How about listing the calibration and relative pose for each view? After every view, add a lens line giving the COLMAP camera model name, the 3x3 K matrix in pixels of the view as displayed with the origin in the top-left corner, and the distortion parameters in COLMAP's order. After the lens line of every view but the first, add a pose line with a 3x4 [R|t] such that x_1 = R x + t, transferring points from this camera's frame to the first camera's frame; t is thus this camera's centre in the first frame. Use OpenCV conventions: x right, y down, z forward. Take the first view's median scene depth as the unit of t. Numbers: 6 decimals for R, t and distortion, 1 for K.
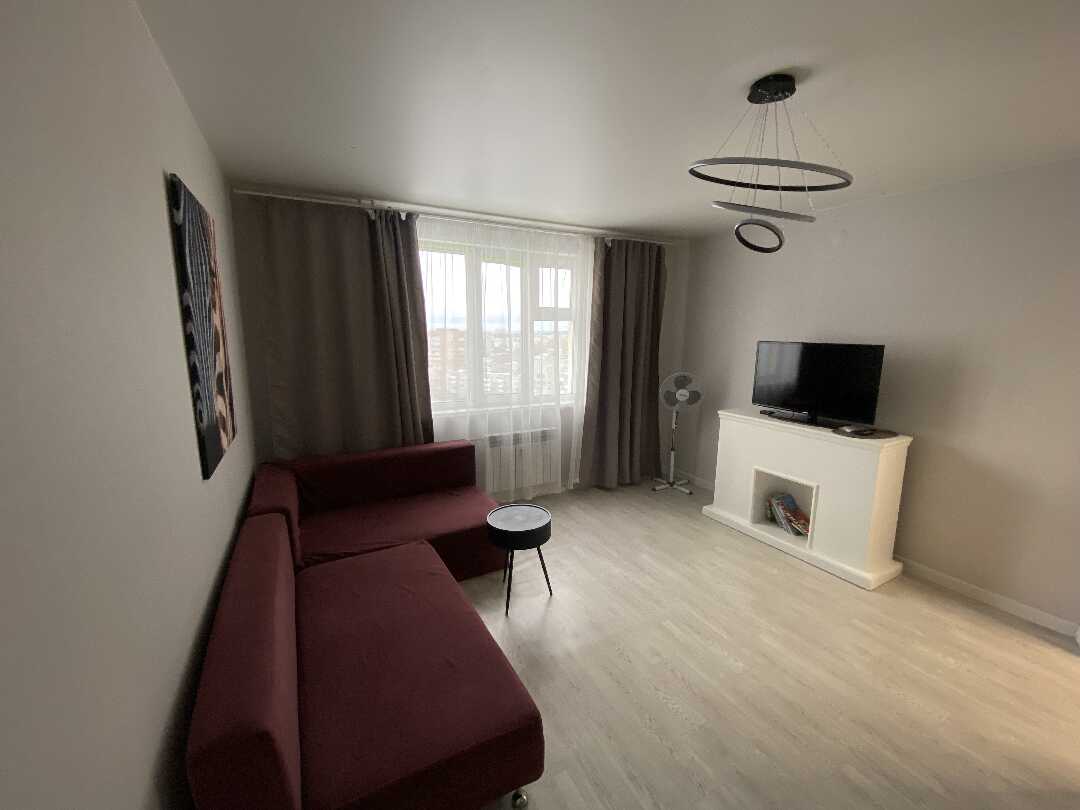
lens RADIAL K [[432.2, 0, 539.0], [0, 432.2, 418.4], [0, 0, 1]] dist [0.001057, -0.000030]
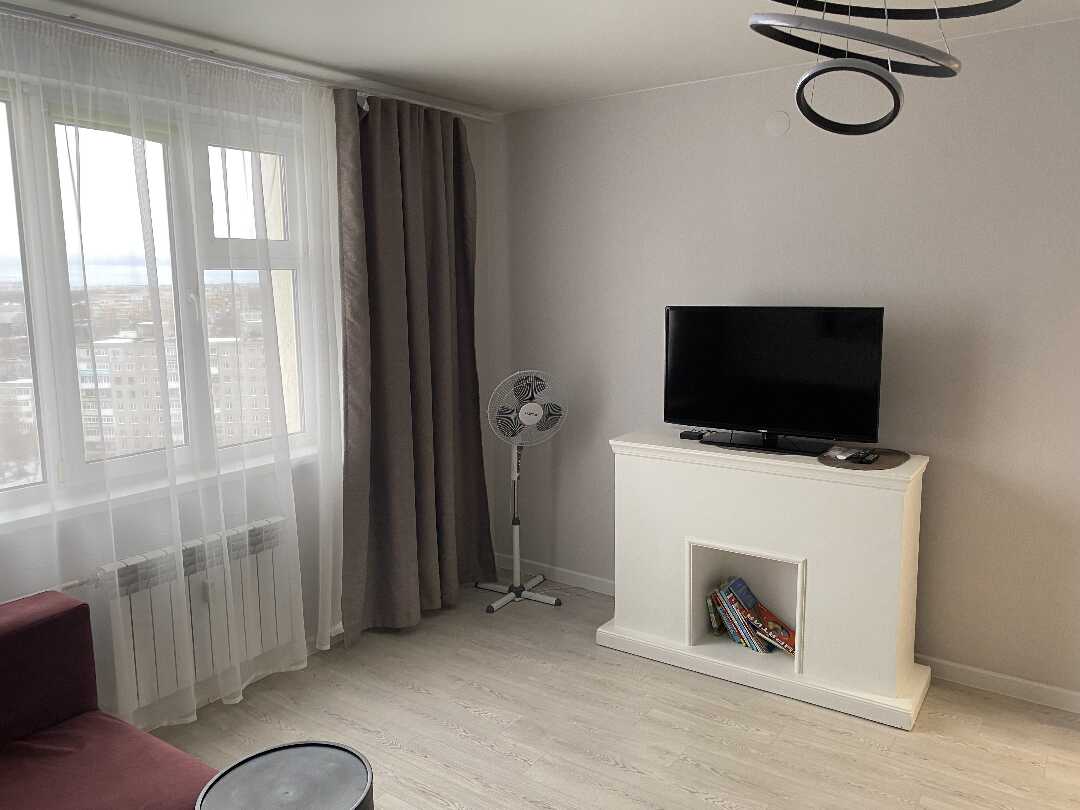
lens RADIAL K [[812.9, 0, 540.0], [0, 812.9, 405.0], [0, 0, 1]] dist [0.100866, -0.189778]
pose [[0.887153, -0.084349, 0.453701, -0.100950], [0.107267, 0.993917, -0.024963, -0.043817], [-0.448835, 0.070813, 0.890804, 0.158238]]
